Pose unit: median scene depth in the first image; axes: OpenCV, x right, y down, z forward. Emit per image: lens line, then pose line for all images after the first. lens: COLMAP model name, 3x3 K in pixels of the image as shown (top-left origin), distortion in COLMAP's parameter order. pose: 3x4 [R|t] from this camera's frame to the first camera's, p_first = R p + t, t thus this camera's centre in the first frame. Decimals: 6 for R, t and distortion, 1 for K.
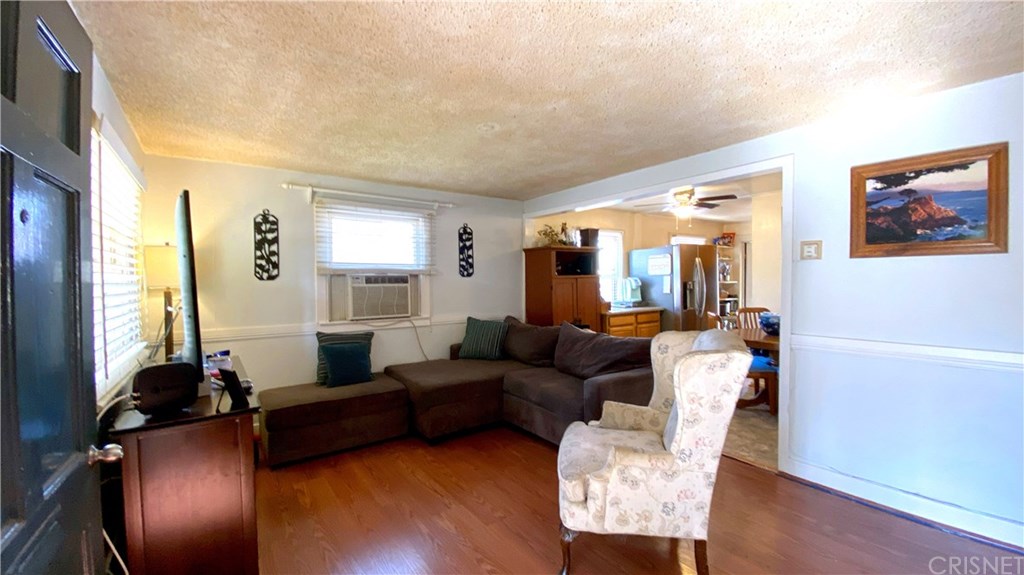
lens RADIAL K [[412.5, 0, 501.4], [0, 412.5, 288.4], [0, 0, 1]] dist [0.001824, -0.000156]
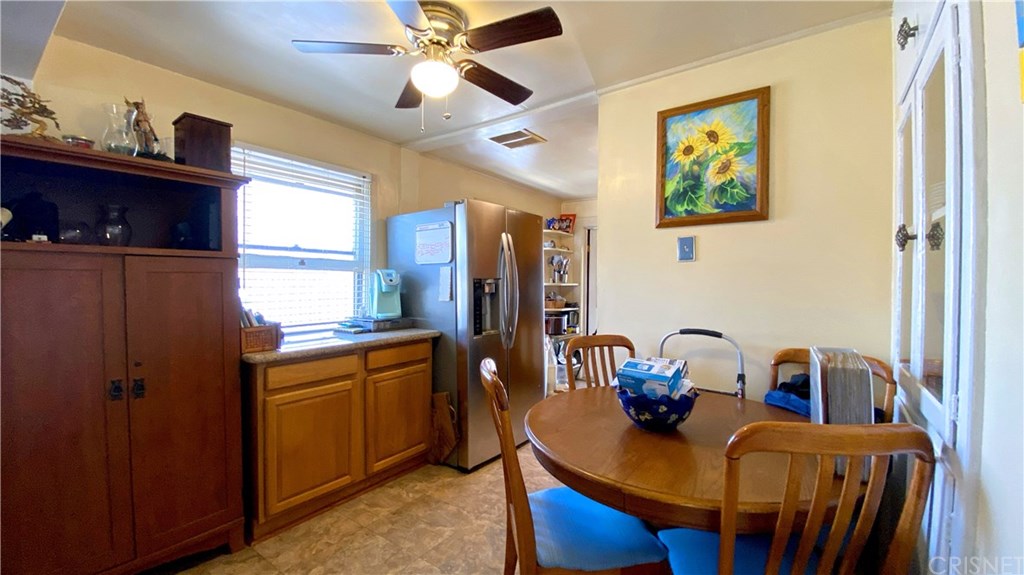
lens RADIAL K [[412.5, 0, 517.4], [0, 412.5, 289.2], [0, 0, 1]] dist [0.001824, -0.000156]
pose [[0.935735, 0.013878, 0.352432, 0.318281], [-0.011198, 0.999891, -0.009645, 0.000292], [-0.352527, 0.005078, 0.935788, 0.529873]]
